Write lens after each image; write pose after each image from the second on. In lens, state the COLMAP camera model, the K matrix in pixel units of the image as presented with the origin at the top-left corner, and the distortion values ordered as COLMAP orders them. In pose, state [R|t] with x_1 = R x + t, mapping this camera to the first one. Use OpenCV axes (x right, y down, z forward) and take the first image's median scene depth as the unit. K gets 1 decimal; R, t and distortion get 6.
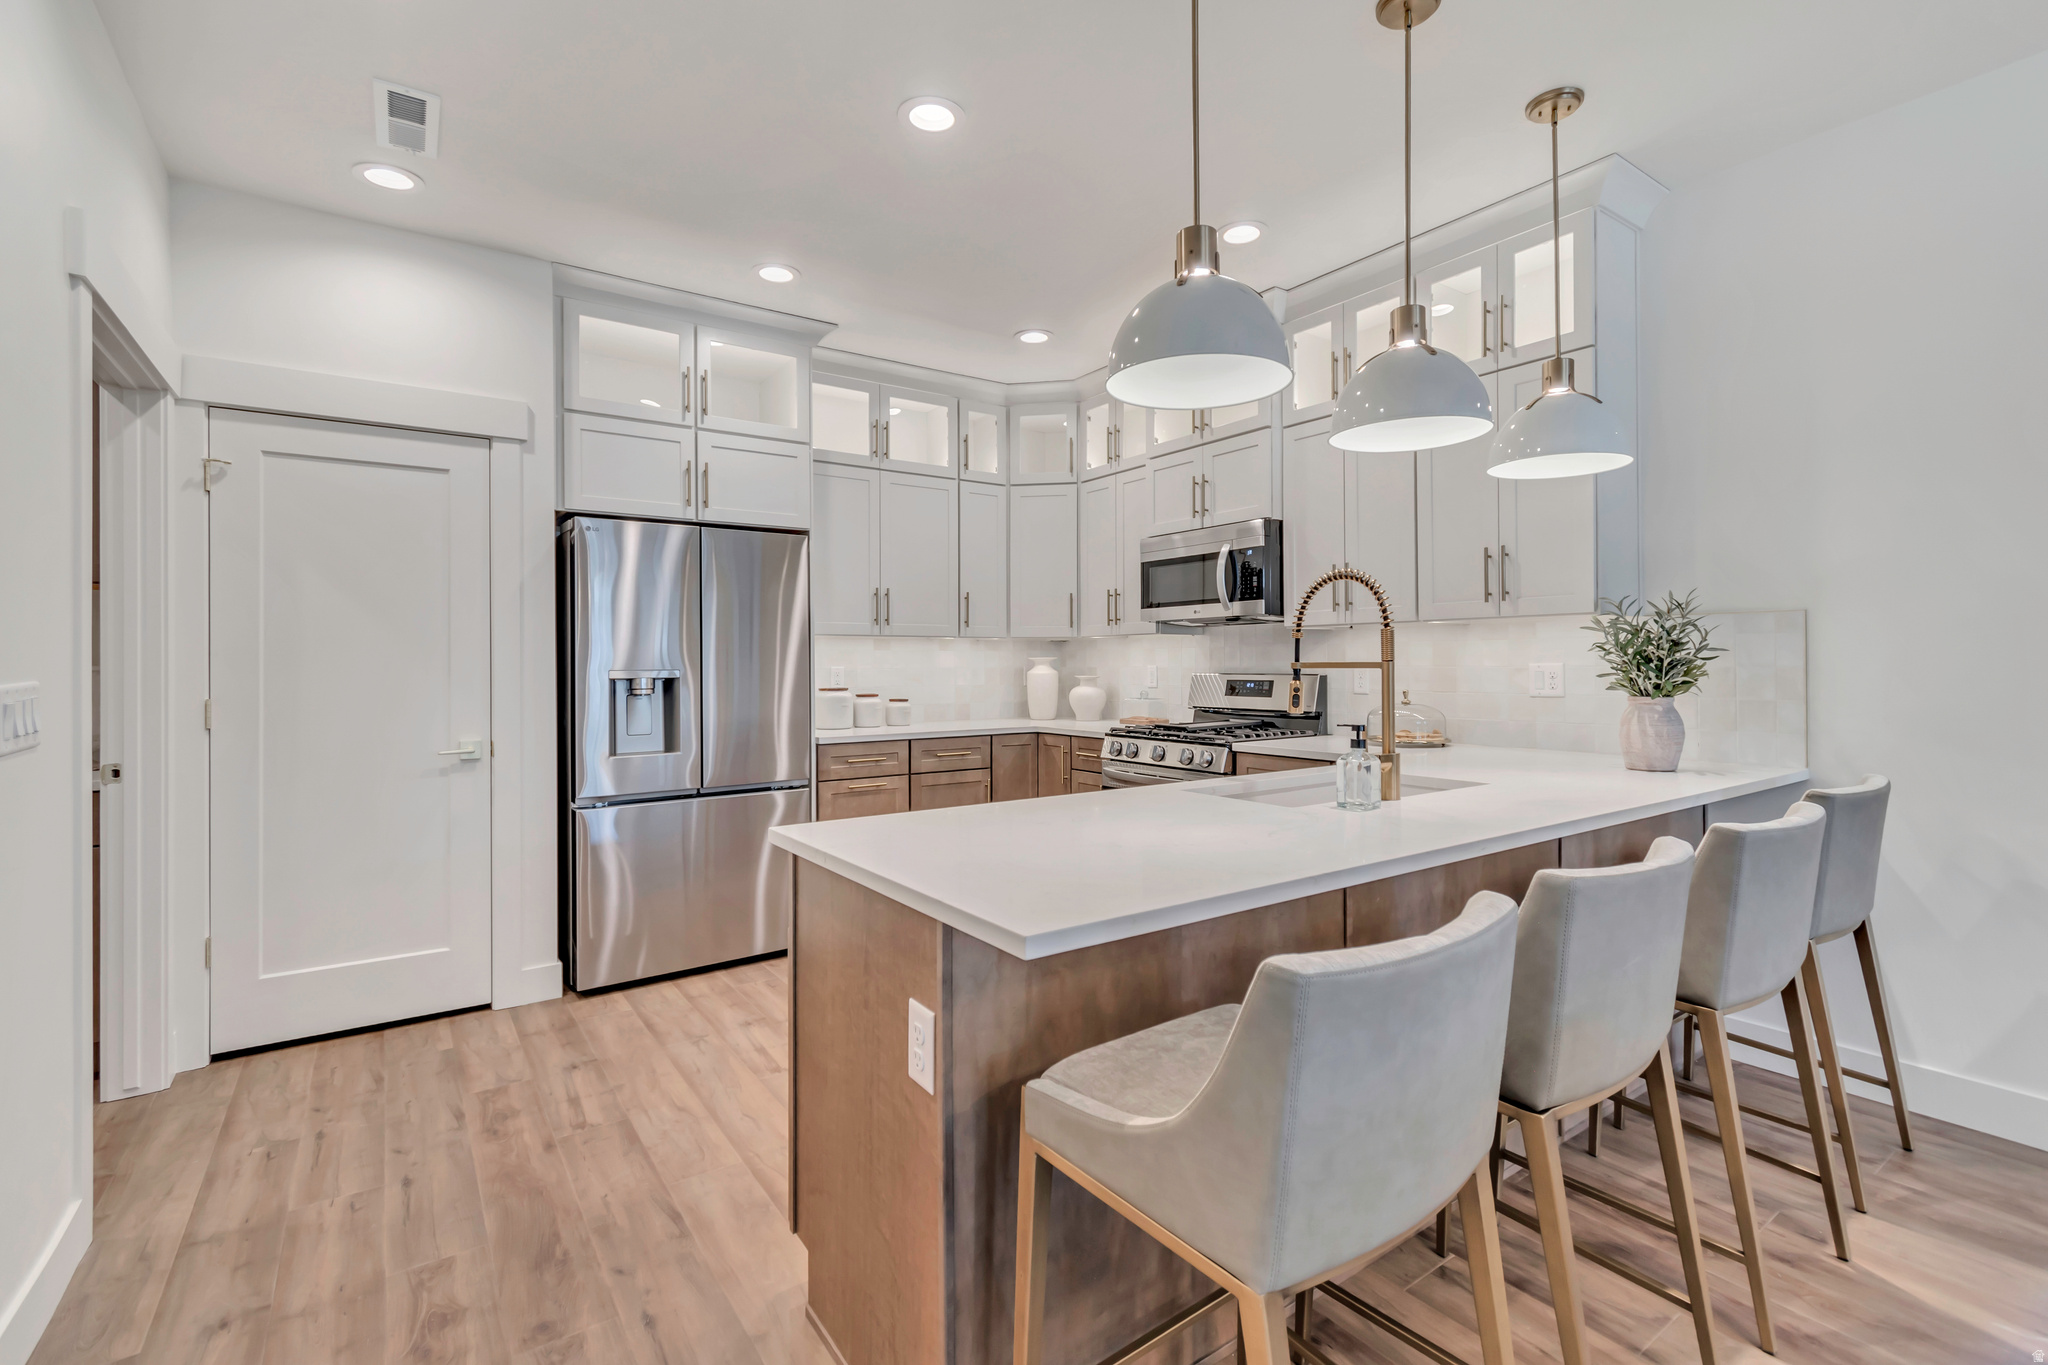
lens RADIAL K [[911.9, 0, 1029.9], [0, 911.9, 668.5], [0, 0, 1]] dist [-0.000239, -0.000436]
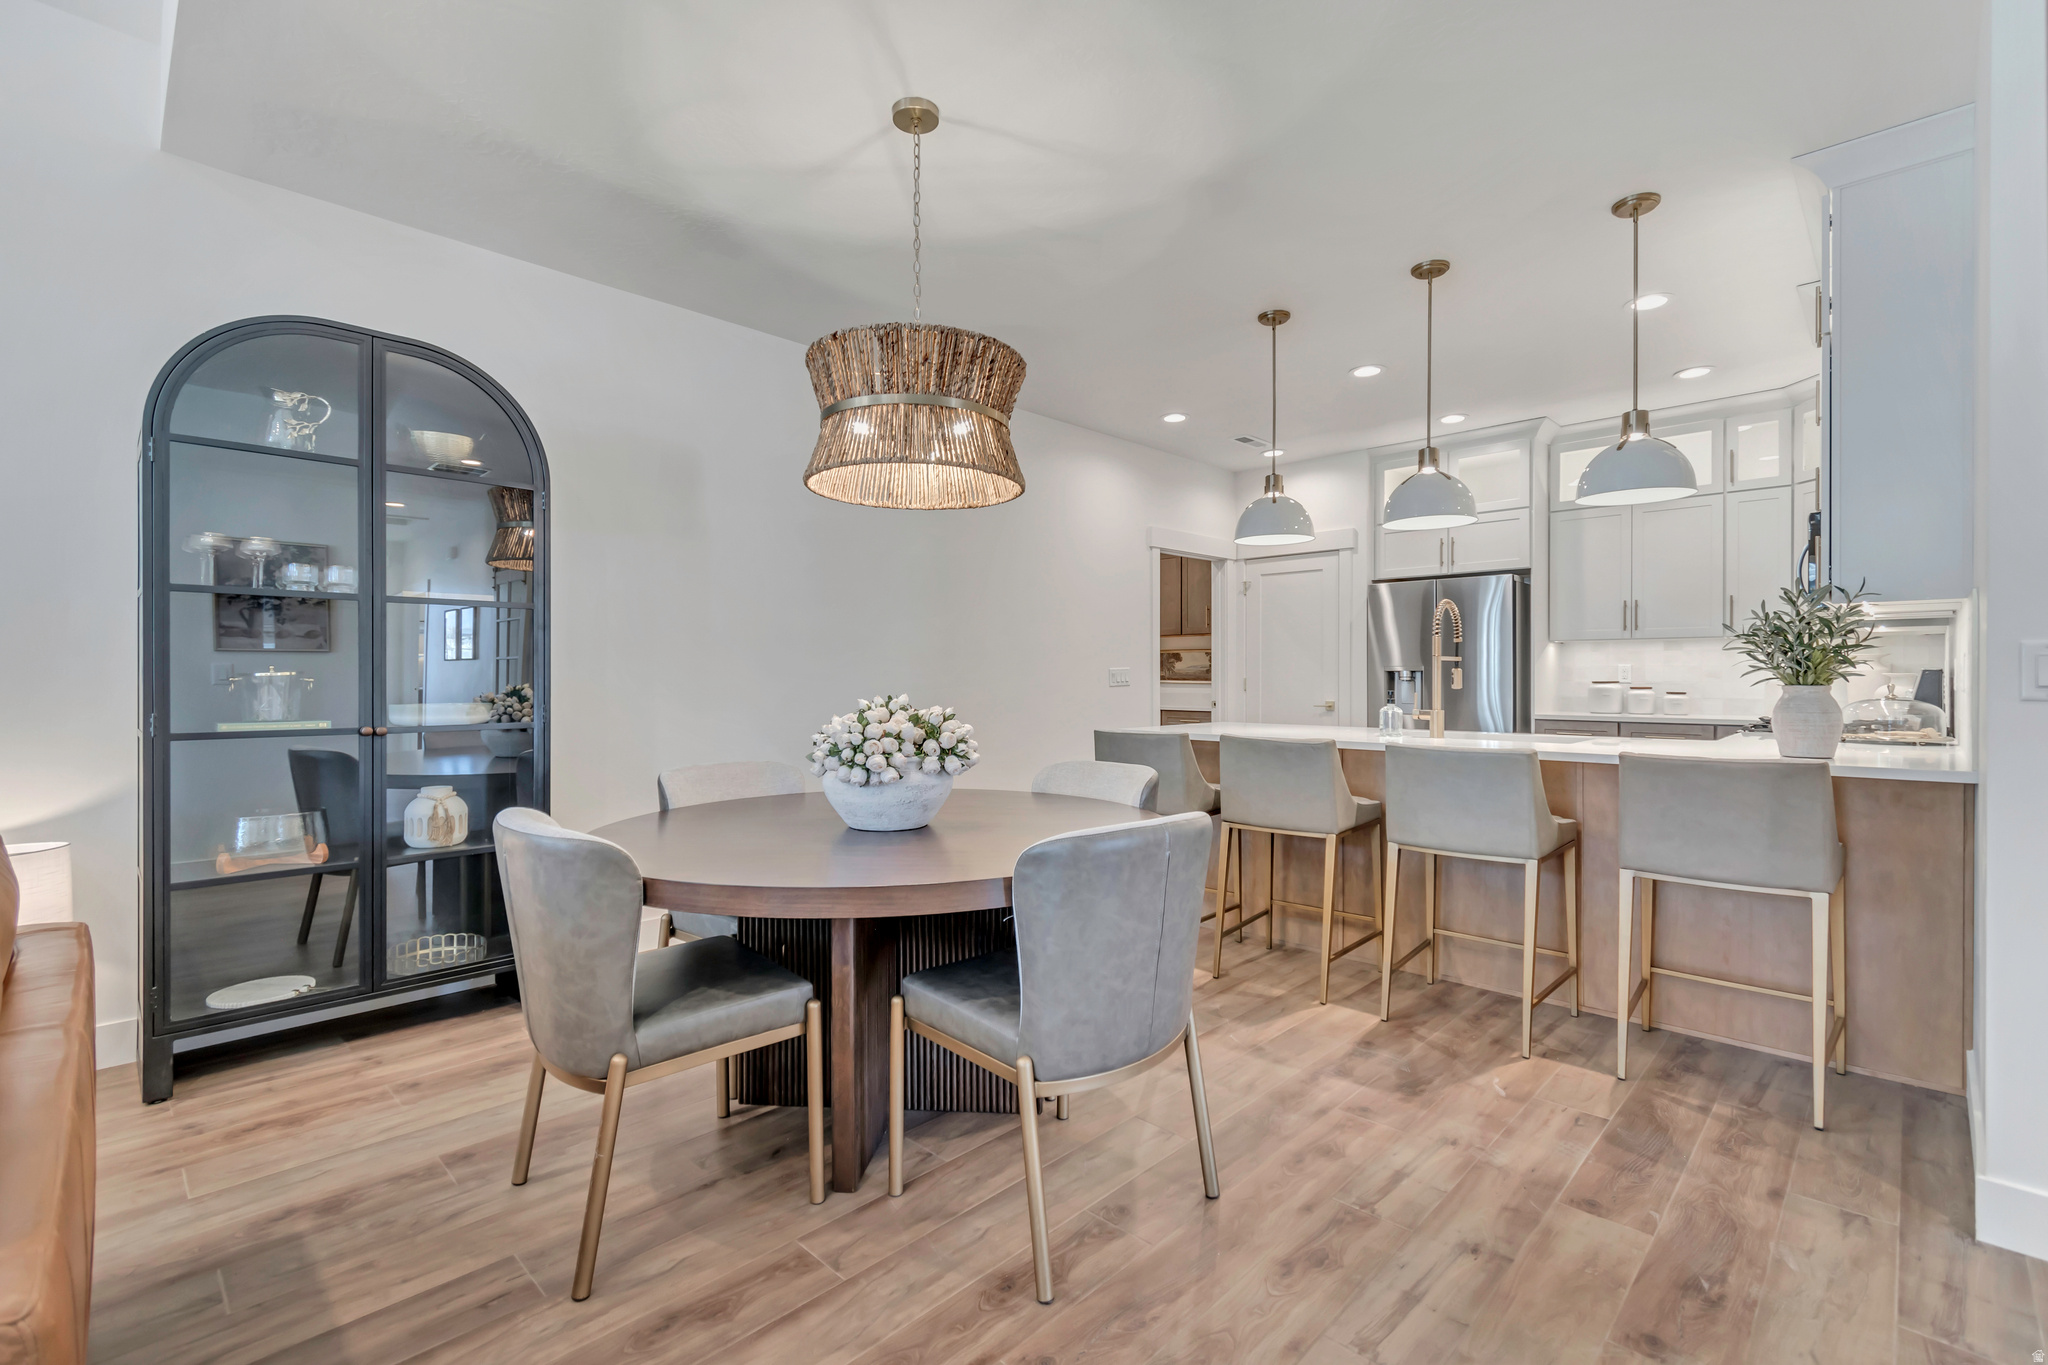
lens RADIAL K [[923.7, 0, 1025.8], [0, 923.7, 677.7], [0, 0, 1]] dist [-0.000605, -0.000573]
pose [[0.187669, 0.007432, -0.982204, 1.663037], [-0.002986, 0.999971, 0.006996, 0.018352], [0.982228, 0.001620, 0.187686, -0.060205]]
